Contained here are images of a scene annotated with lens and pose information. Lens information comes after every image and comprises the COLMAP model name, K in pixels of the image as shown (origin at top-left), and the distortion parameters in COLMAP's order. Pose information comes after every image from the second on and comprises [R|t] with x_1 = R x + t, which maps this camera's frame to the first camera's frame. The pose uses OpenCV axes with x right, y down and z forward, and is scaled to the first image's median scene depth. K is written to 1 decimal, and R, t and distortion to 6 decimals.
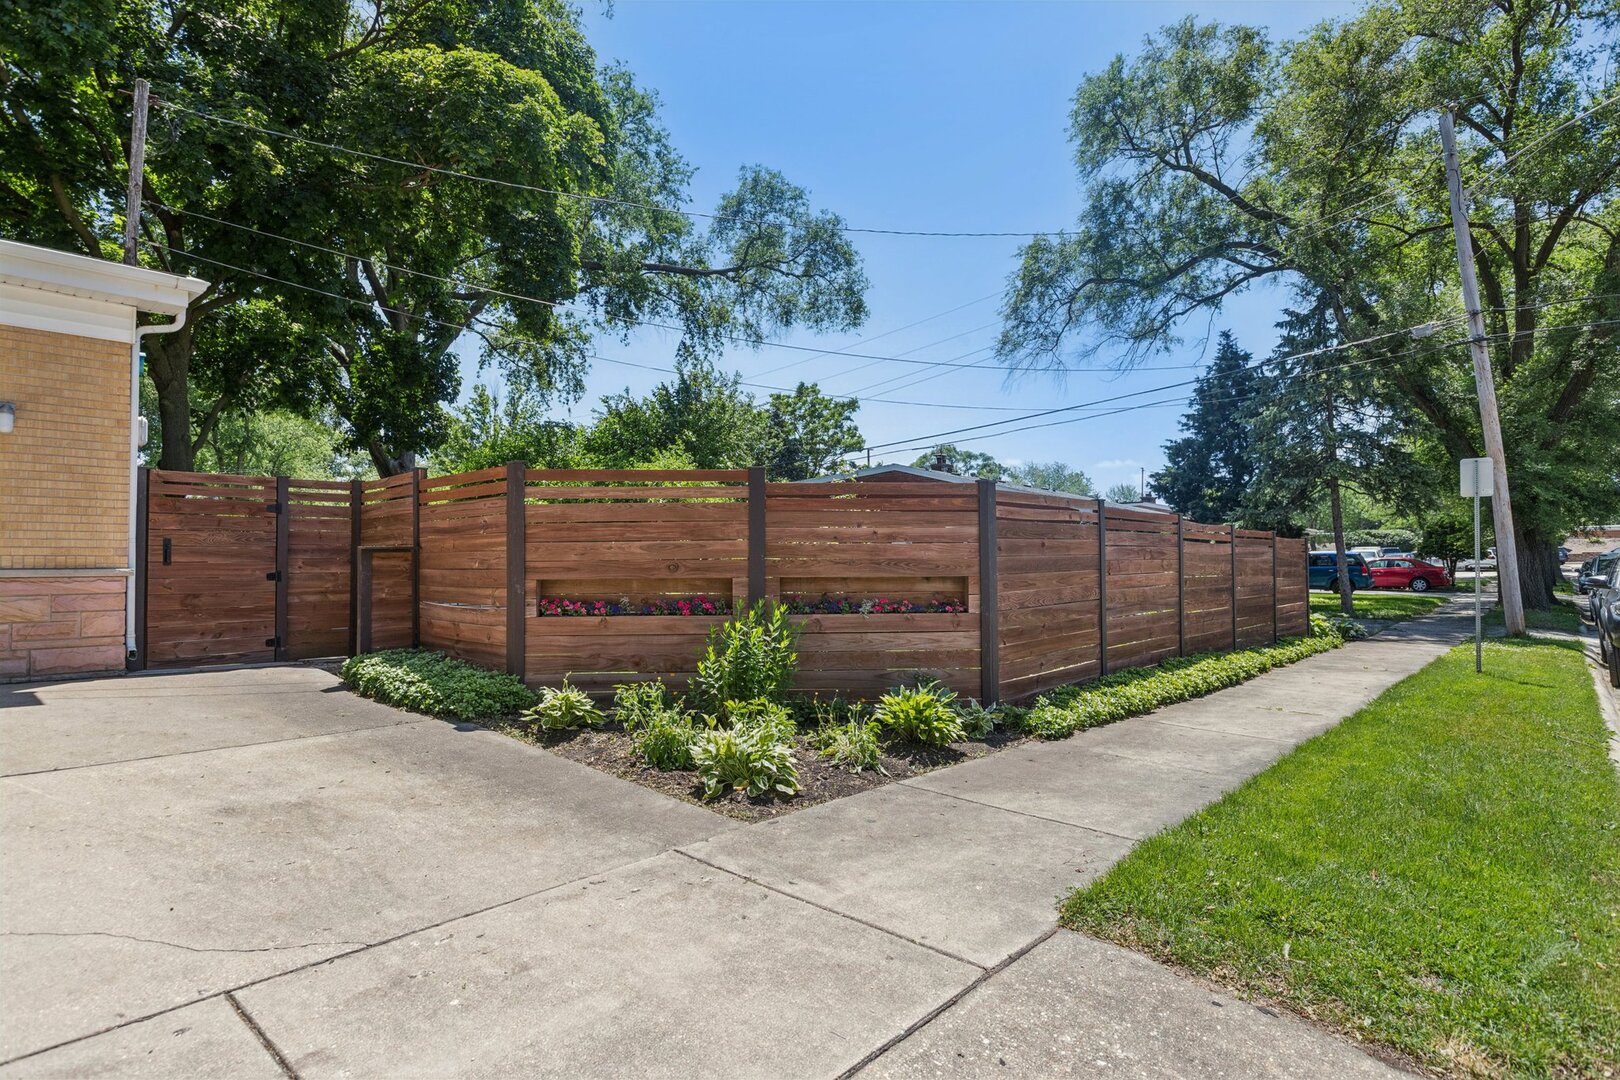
lens RADIAL K [[841.9, 0, 808.8], [0, 841.9, 544.2], [0, 0, 1]] dist [0.003039, 0.000747]
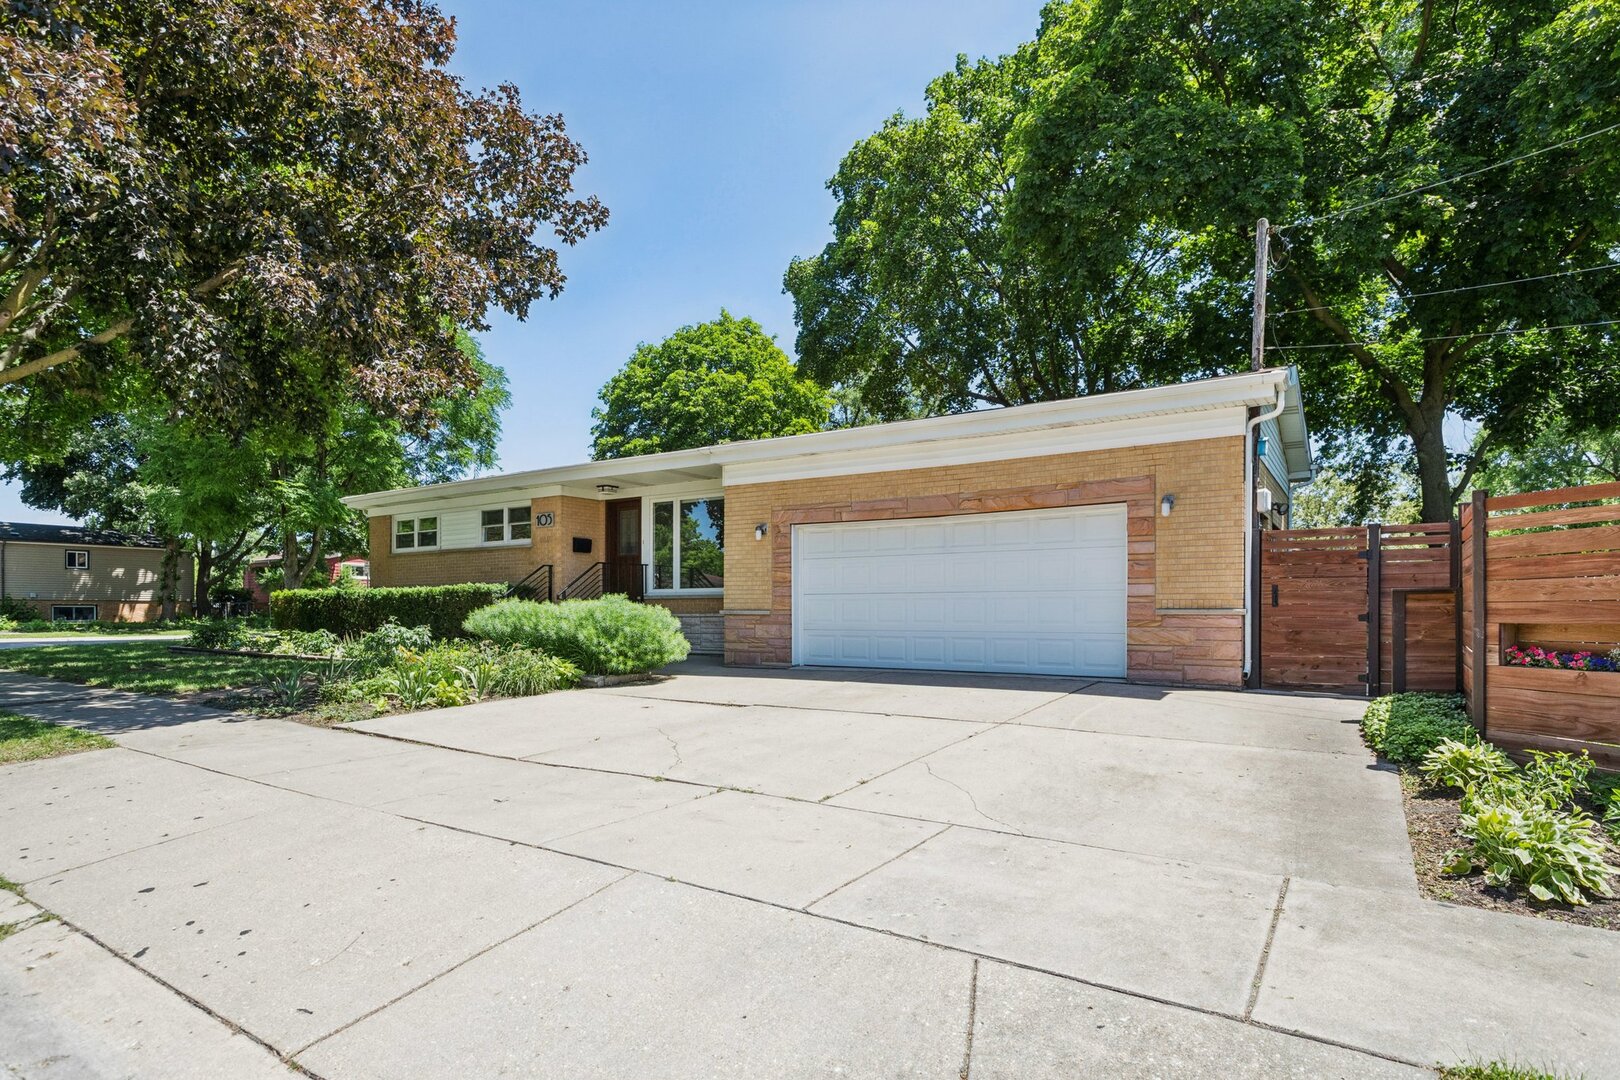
lens RADIAL K [[841.9, 0, 779.9], [0, 841.9, 611.6], [0, 0, 1]] dist [0.003039, 0.000747]
pose [[0.131141, 0.007430, -0.991336, 0.448152], [0.017350, 0.999802, 0.009789, 0.008773], [0.991212, -0.018484, 0.130986, 0.144268]]
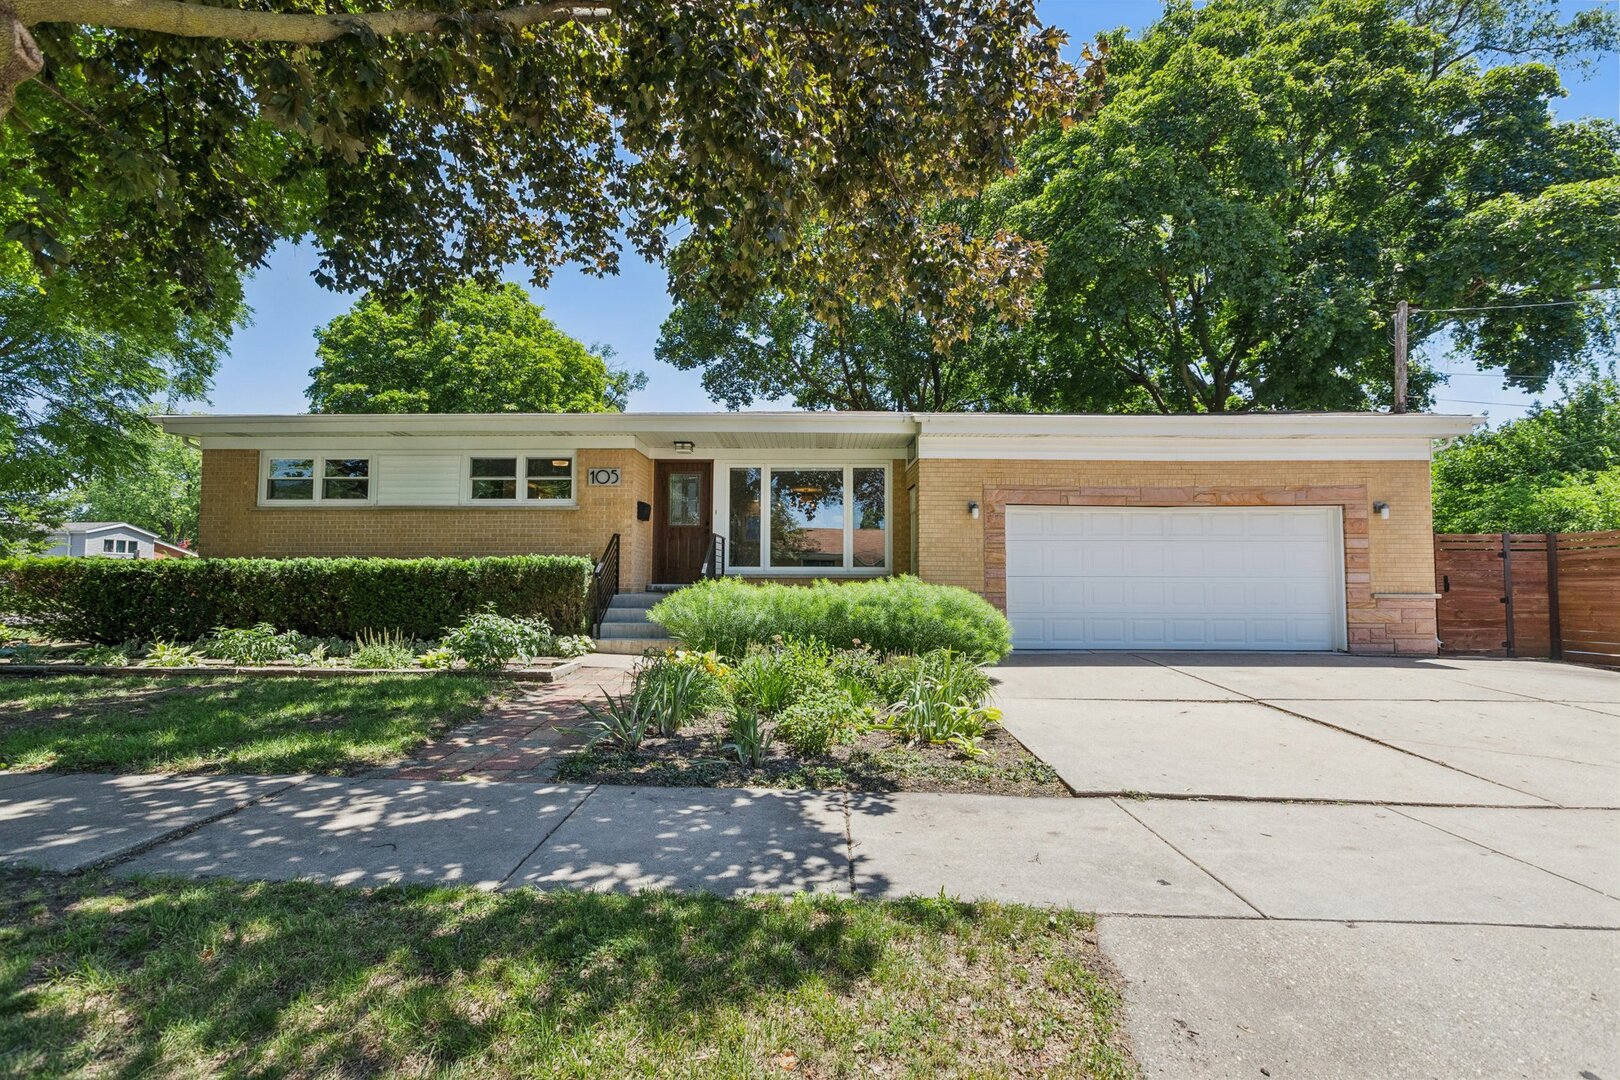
lens RADIAL K [[746.7, 0, 805.7], [0, 746.7, 538.4], [0, 0, 1]] dist [0.001375, -0.000742]
pose [[0.649236, -0.045226, -0.759242, -0.557866], [0.006779, 0.998535, -0.053682, -0.011441], [0.760557, 0.029705, 0.648591, -1.064601]]
